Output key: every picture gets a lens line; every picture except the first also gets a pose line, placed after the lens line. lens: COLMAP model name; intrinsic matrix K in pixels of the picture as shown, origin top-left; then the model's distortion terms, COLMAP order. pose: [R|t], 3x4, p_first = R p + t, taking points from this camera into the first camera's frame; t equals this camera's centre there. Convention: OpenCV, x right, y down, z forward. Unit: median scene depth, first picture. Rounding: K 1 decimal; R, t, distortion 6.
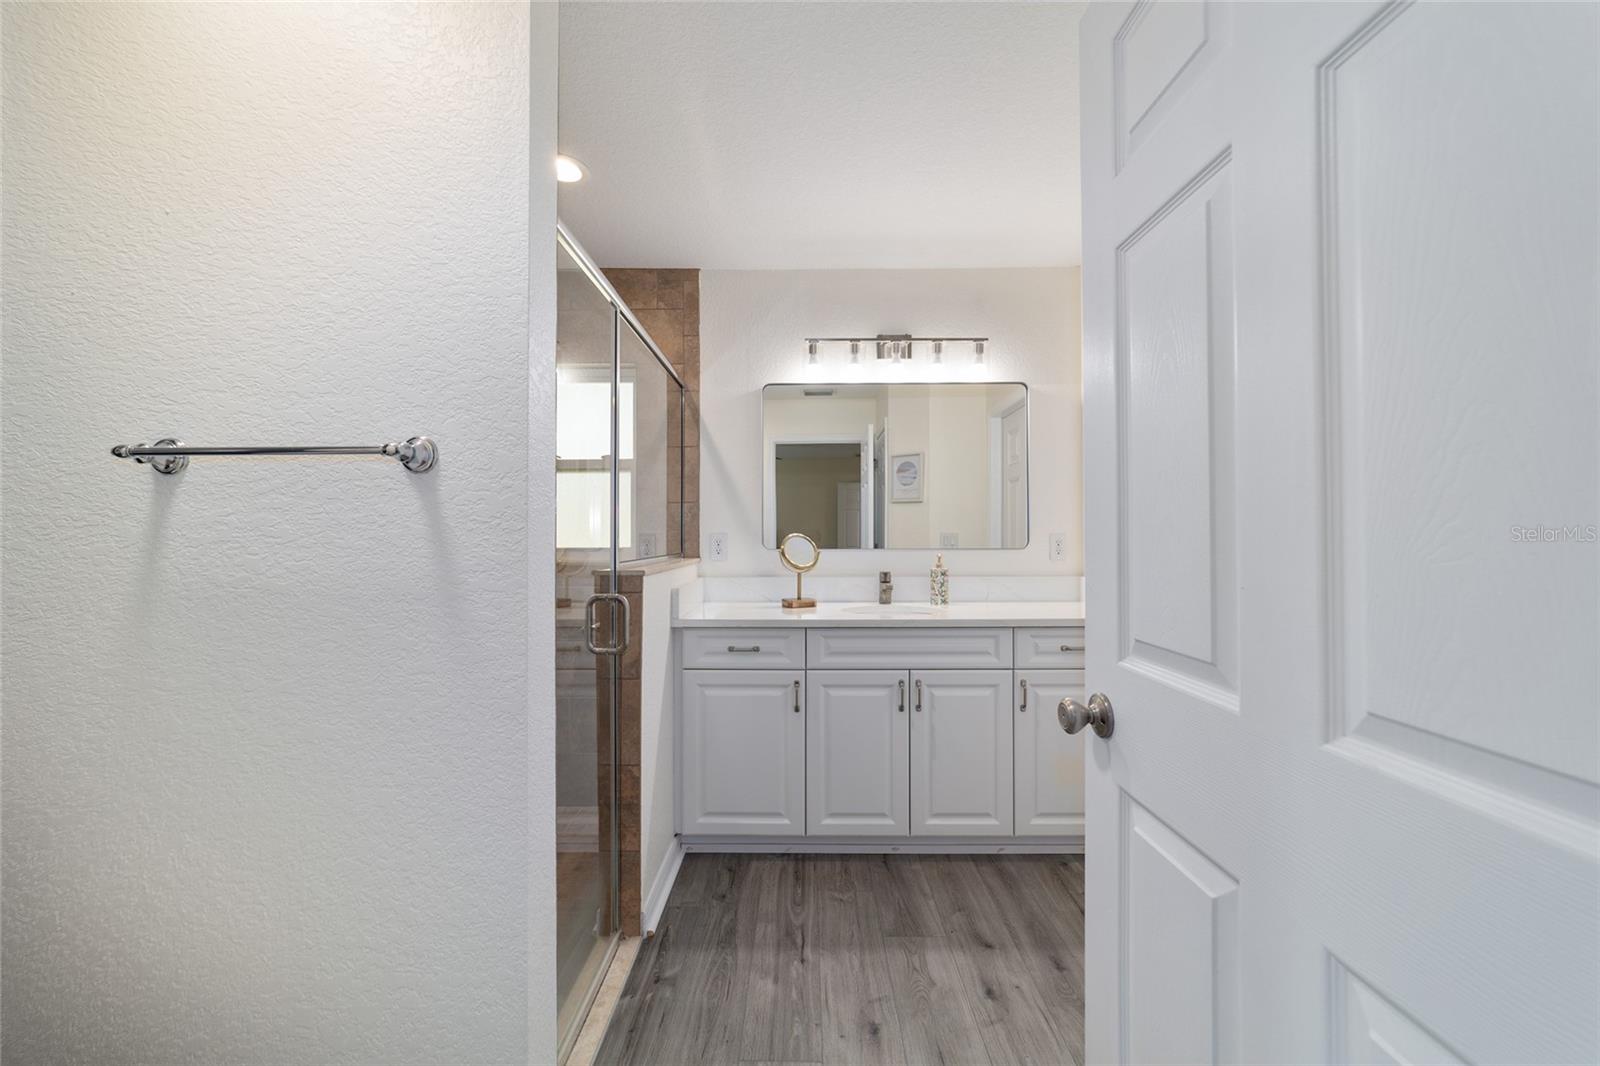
lens RADIAL K [[614.5, 0, 794.4], [0, 614.5, 533.9], [0, 0, 1]] dist [-0.019870, 0.008606]
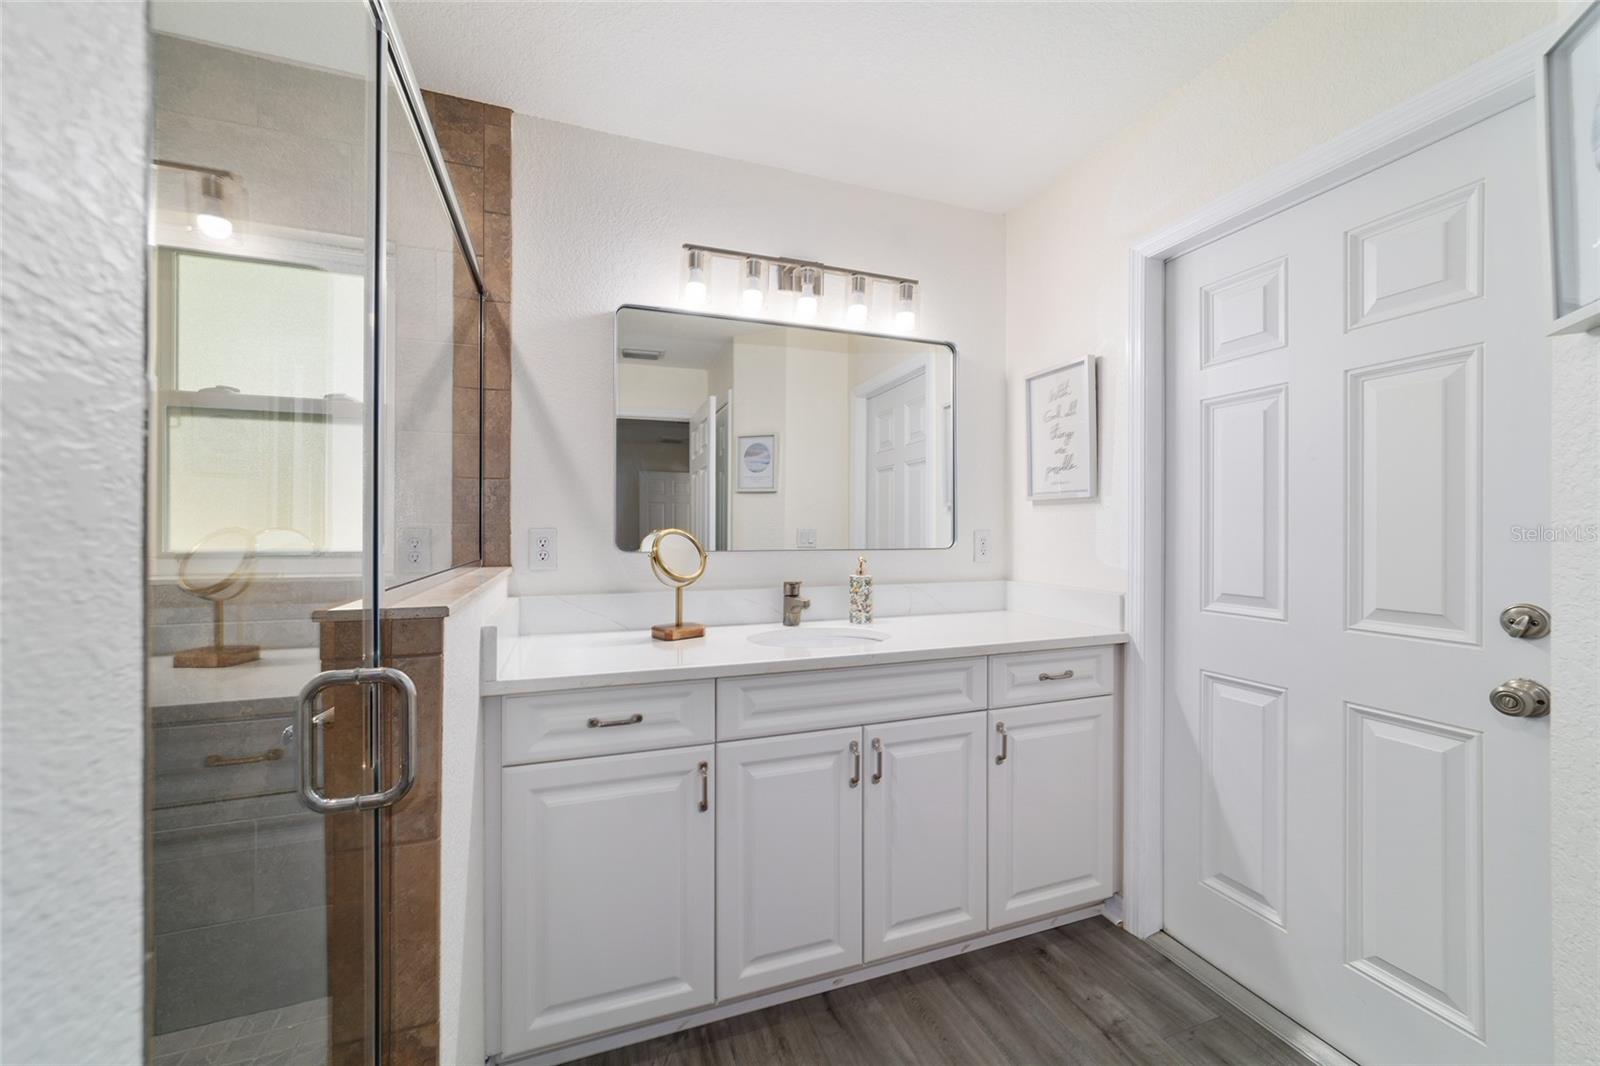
lens RADIAL K [[614.5, 0, 794.4], [0, 614.5, 533.9], [0, 0, 1]] dist [-0.019870, 0.008606]
pose [[0.934978, 0.000658, 0.354705, -0.111281], [-0.003101, 0.999975, 0.006317, 0.000613], [-0.354692, -0.007006, 0.934957, 0.323268]]
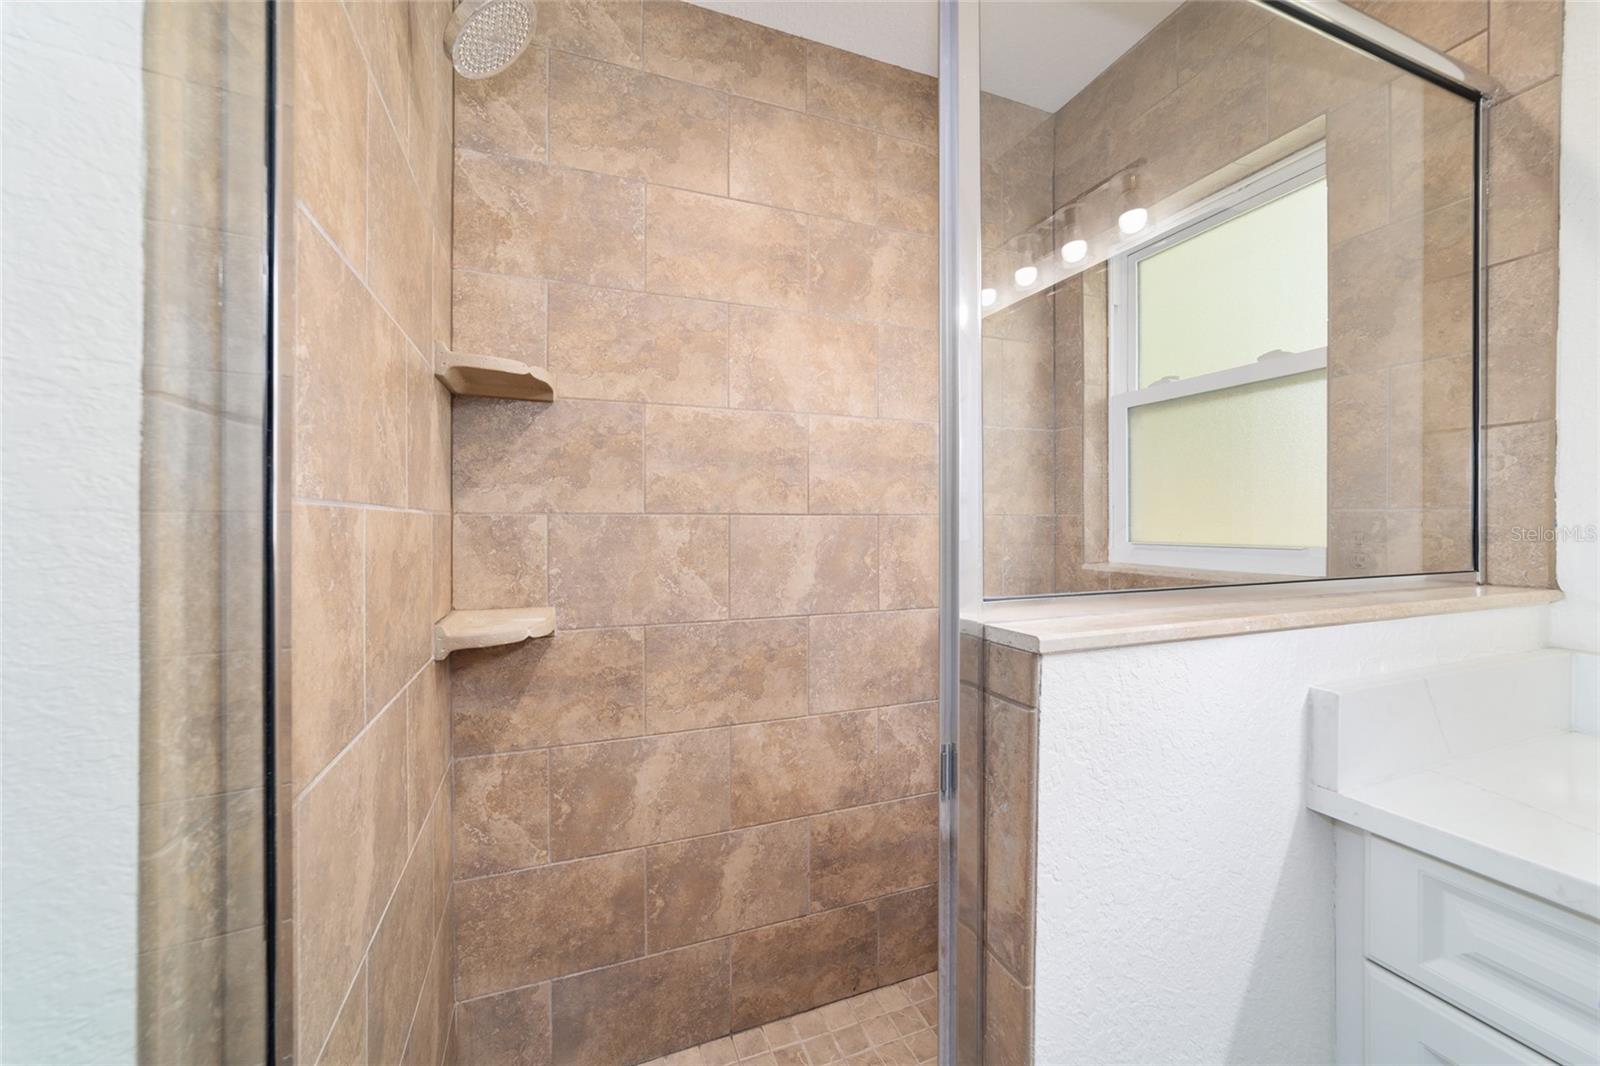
lens RADIAL K [[614.5, 0, 794.4], [0, 614.5, 533.9], [0, 0, 1]] dist [-0.019870, 0.008606]
pose [[0.375413, 0.003673, -0.926850, -0.007490], [0.006843, 0.999954, 0.006735, 0.004632], [0.926832, -0.008871, 0.375370, 0.536160]]
